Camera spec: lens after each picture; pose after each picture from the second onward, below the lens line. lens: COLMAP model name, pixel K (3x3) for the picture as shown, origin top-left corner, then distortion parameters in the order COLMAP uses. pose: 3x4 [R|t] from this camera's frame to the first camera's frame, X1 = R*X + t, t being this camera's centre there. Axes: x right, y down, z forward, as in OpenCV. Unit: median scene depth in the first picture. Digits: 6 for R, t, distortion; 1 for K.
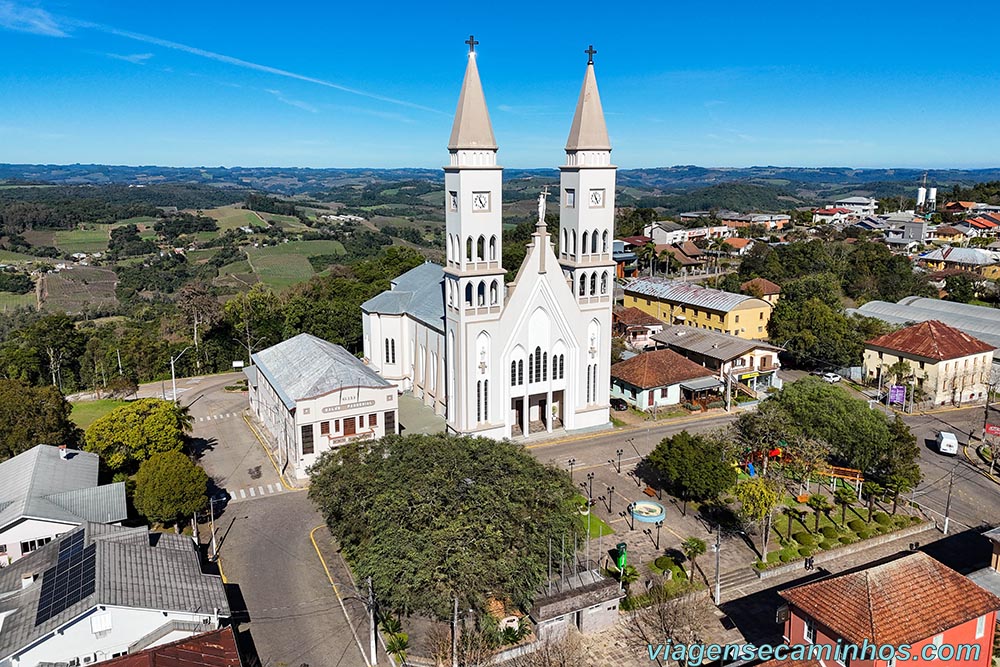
lens RADIAL K [[737.3, 0, 502.9], [0, 737.3, 331.7], [0, 0, 1]] dist [0.039788, -0.037623]
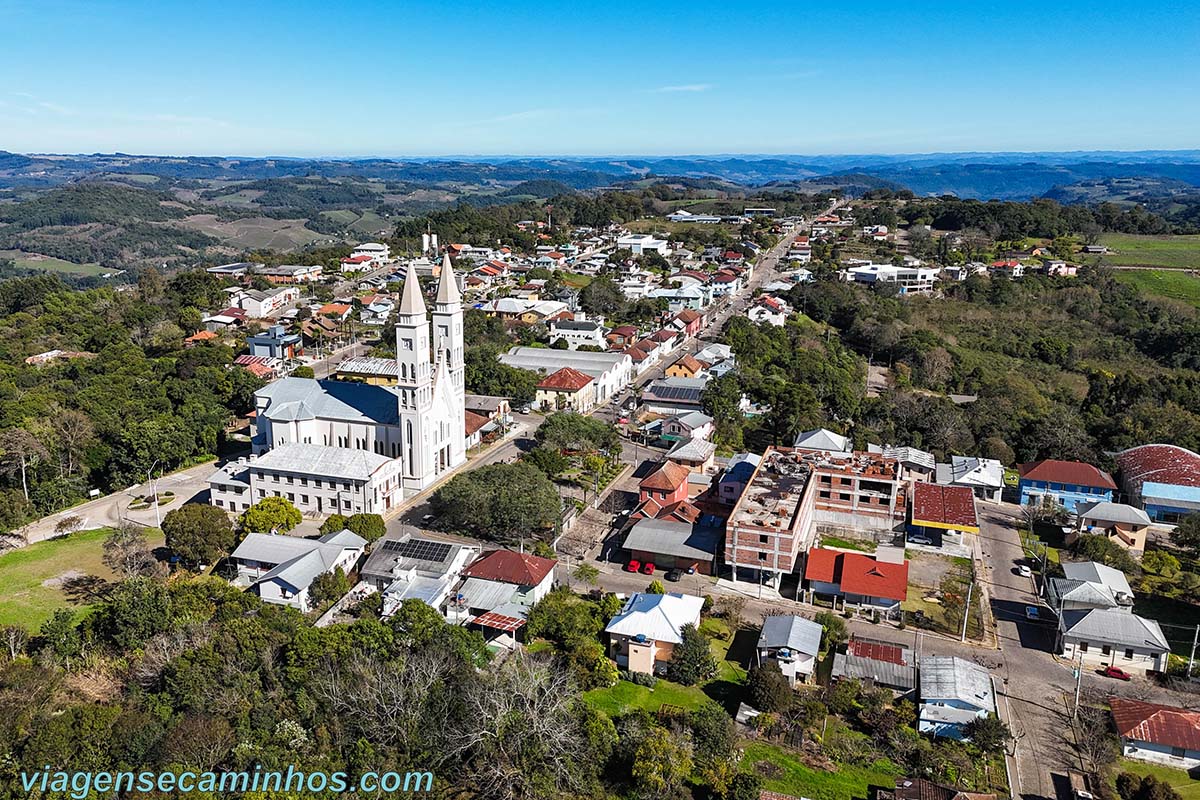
lens RADIAL K [[975.9, 0, 595.2], [0, 975.9, 400.0], [0, 0, 1]] dist [-0.000669, -0.004982]
pose [[0.696515, -0.165221, 0.698261, -0.330834], [0.140582, 0.985691, 0.093001, -0.048456], [-0.703636, 0.033386, 0.709776, -0.221222]]
